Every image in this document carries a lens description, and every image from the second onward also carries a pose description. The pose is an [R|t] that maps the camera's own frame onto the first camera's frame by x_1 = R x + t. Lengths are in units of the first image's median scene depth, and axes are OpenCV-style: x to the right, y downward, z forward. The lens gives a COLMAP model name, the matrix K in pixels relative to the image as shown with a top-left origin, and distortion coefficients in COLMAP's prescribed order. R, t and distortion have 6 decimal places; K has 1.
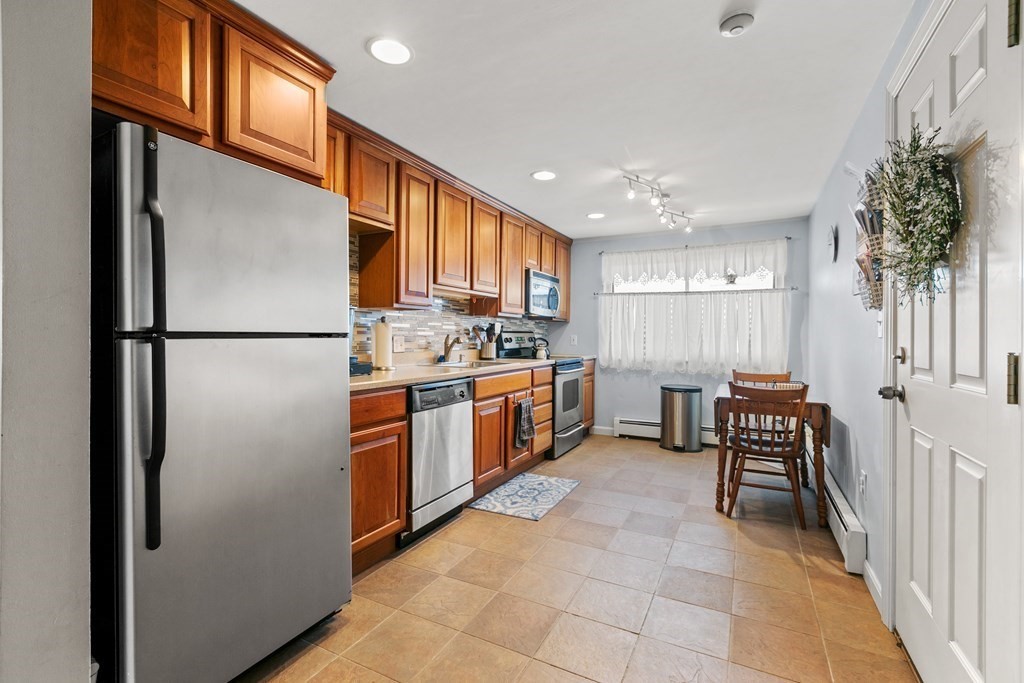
lens RADIAL K [[457.0, 0, 507.9], [0, 457.0, 335.9], [0, 0, 1]] dist [0.000611, 0.000127]
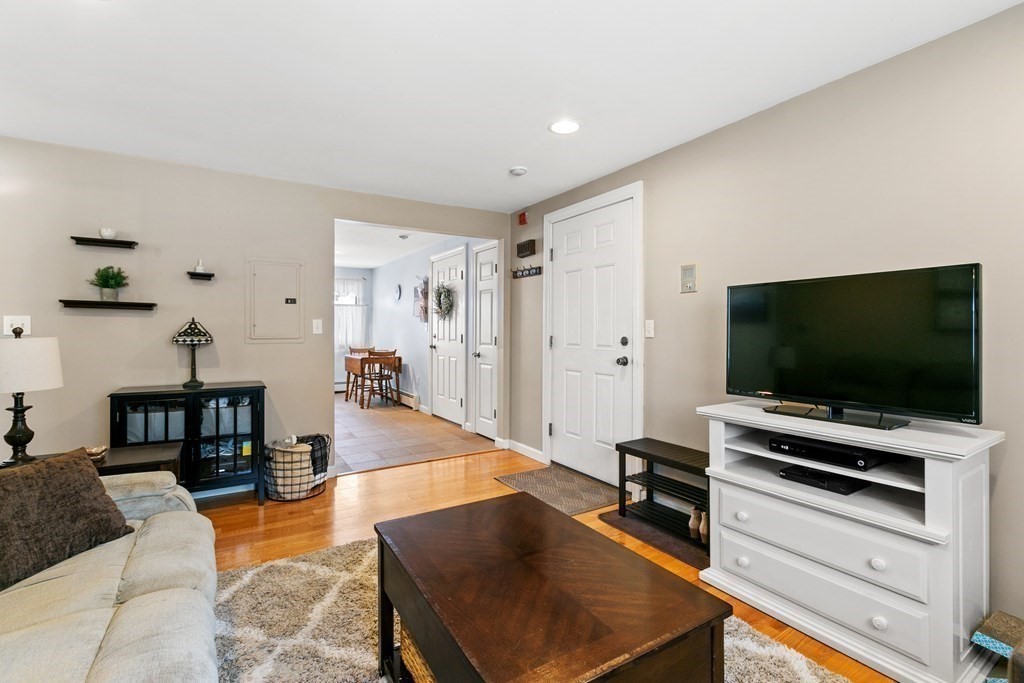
lens RADIAL K [[457.0, 0, 507.9], [0, 457.0, 335.9], [0, 0, 1]] dist [0.000611, 0.000127]
pose [[0.510868, -0.013110, 0.859559, -1.651327], [0.000094, 0.999885, 0.015195, -0.010634], [-0.859659, -0.007681, 0.510810, -1.132371]]
